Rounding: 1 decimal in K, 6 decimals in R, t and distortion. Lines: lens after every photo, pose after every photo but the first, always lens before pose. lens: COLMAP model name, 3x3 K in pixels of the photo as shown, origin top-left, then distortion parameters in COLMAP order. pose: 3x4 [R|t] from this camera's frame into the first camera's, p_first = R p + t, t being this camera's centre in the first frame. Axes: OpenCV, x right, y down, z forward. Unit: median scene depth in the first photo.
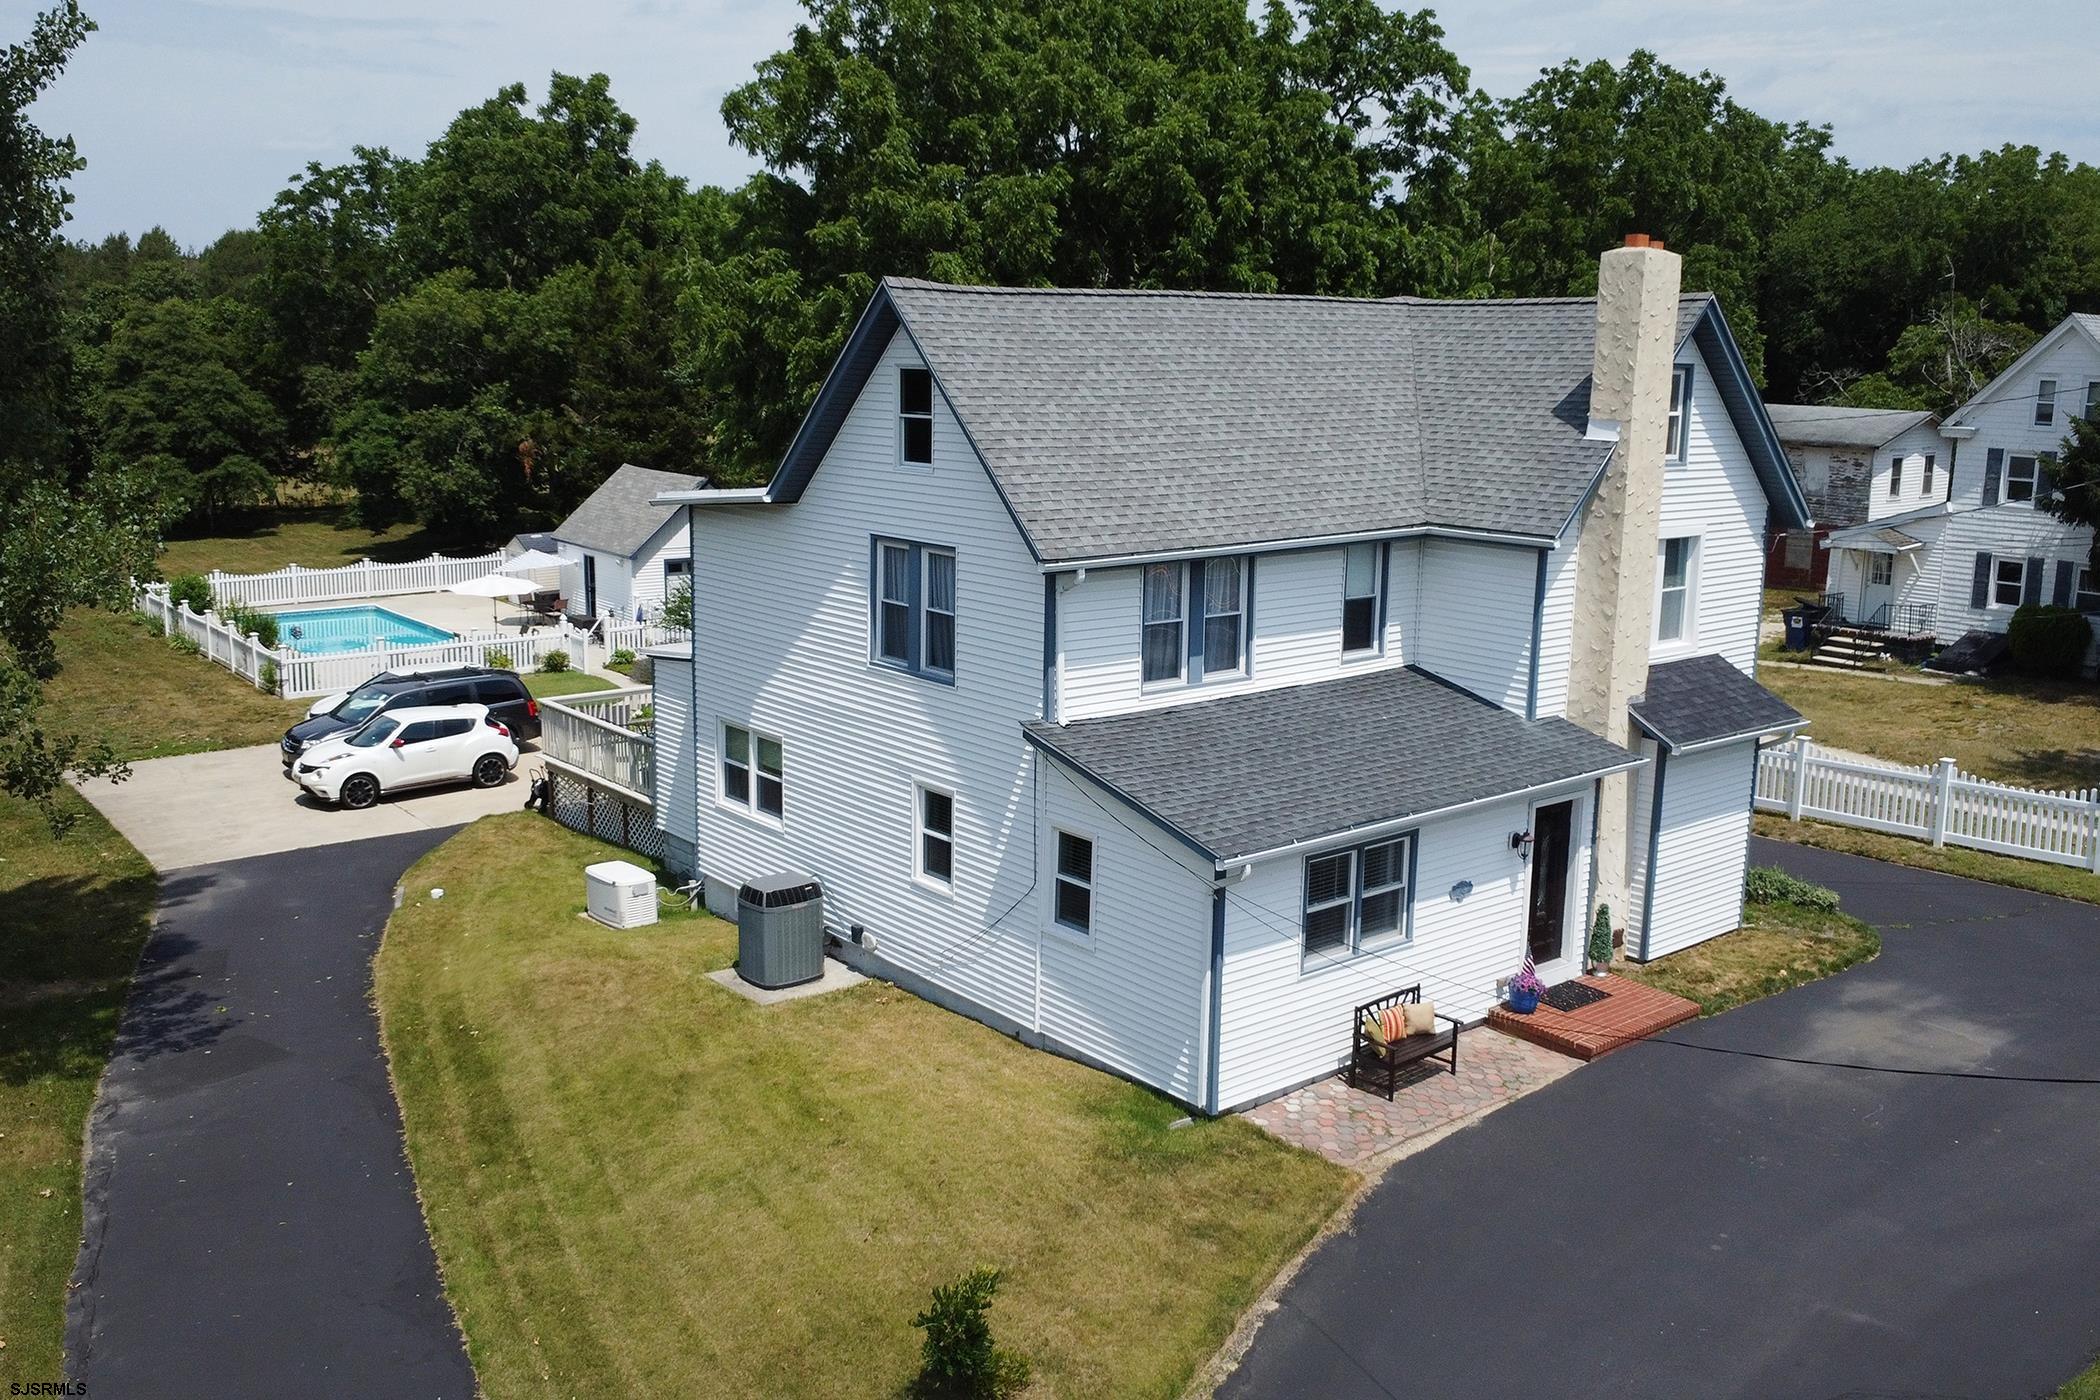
lens RADIAL K [[1811.0, 0, 1050.0], [0, 1811.0, 700.0], [0, 0, 1]] dist [-0.013398, -0.039787]
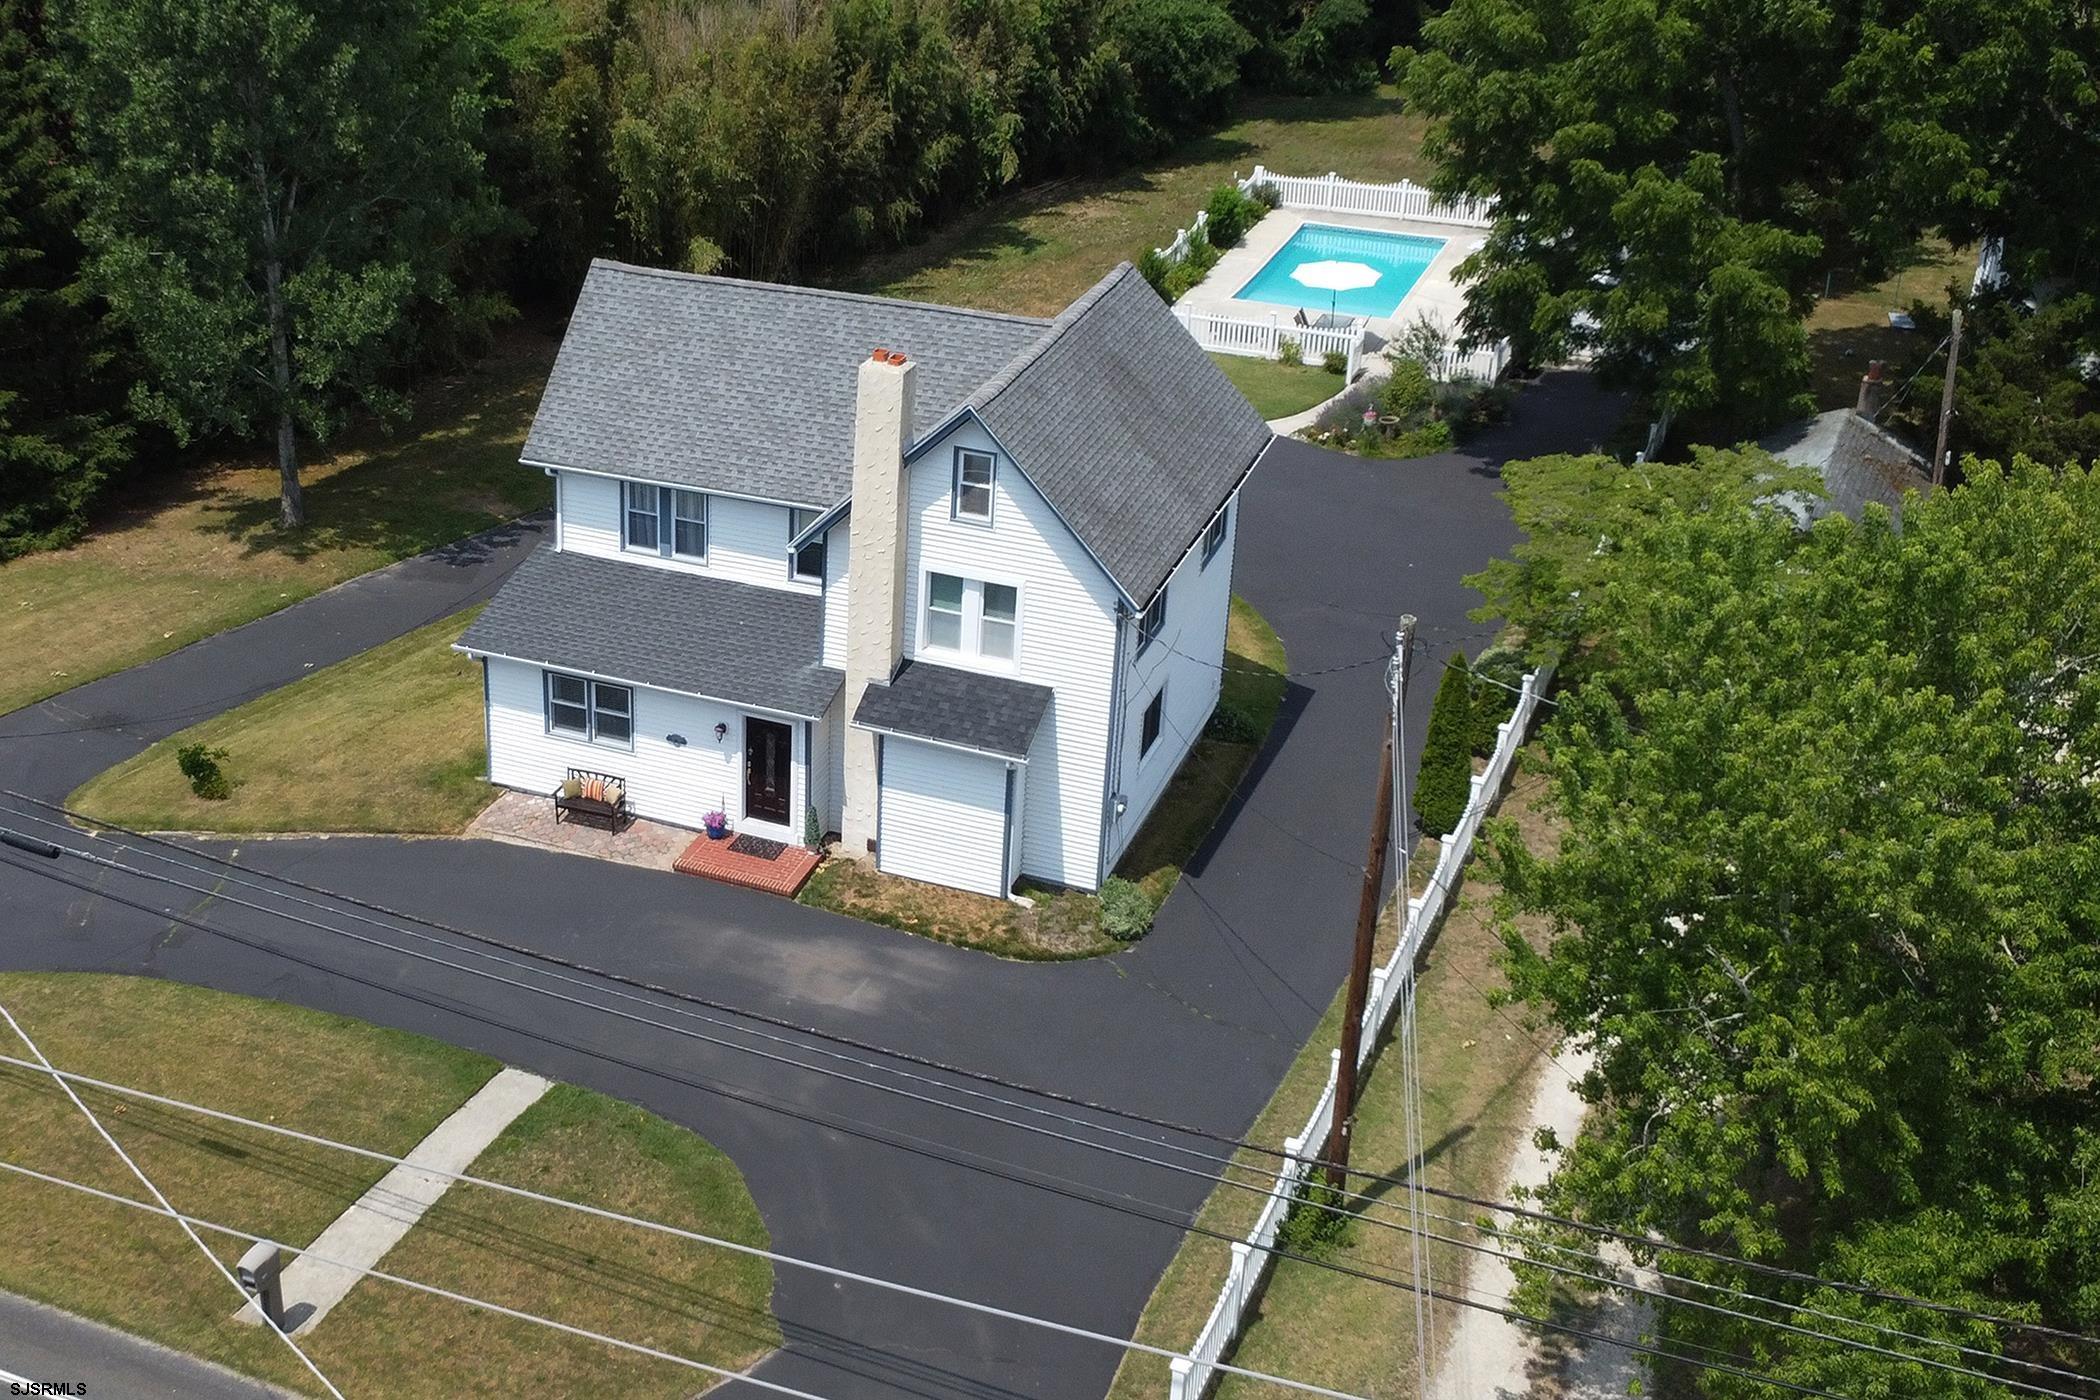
lens RADIAL K [[2496.4, 0, 692.8], [0, 2496.4, 675.2], [0, 0, 1]] dist [-0.026051, -0.013354]
pose [[0.428219, 0.375064, -0.822165, 1.674267], [-0.165574, 0.926964, 0.336635, -0.567269], [0.888377, -0.008025, 0.459045, 0.031484]]
